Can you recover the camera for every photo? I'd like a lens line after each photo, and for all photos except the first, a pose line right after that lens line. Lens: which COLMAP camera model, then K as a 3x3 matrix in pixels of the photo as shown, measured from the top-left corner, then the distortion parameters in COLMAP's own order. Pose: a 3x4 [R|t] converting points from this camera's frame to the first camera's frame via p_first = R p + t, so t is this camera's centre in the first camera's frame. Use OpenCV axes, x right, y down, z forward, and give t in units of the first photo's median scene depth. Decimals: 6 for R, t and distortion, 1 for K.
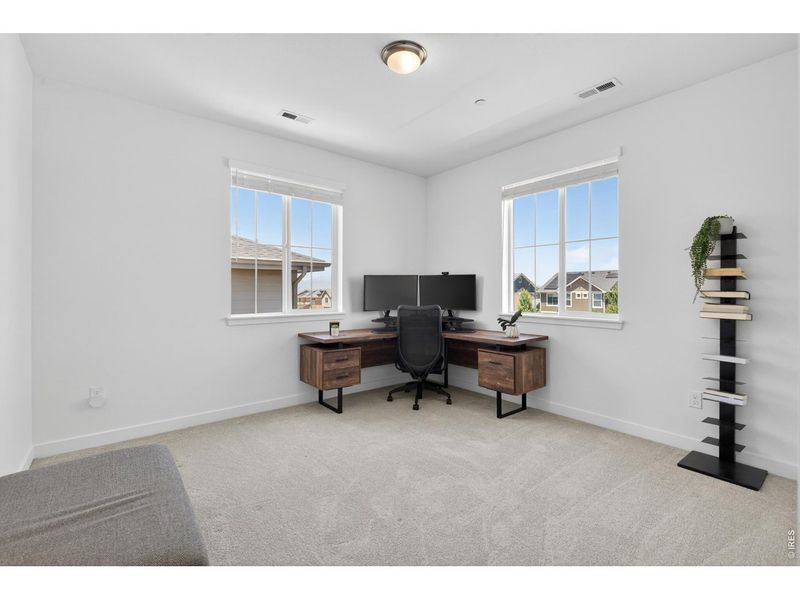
lens RADIAL K [[366.8, 0, 410.5], [0, 366.8, 285.7], [0, 0, 1]] dist [-0.001751, -0.000112]
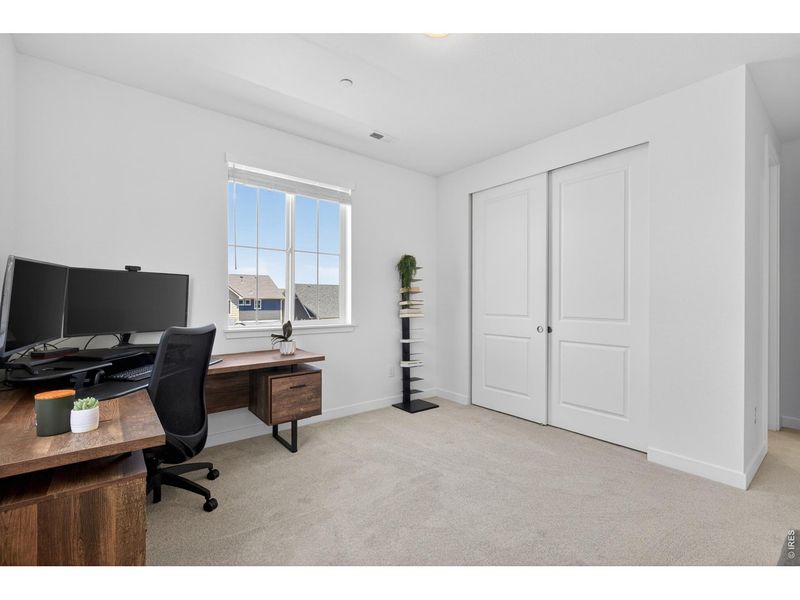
lens RADIAL K [[366.4, 0, 400.3], [0, 366.4, 292.8], [0, 0, 1]] dist [-0.000046, 0.000179]
pose [[0.008033, 0.010739, 0.999910, -0.708020], [-0.025934, 0.999608, -0.010527, -0.001618], [-0.999631, -0.025847, 0.008309, 0.893373]]
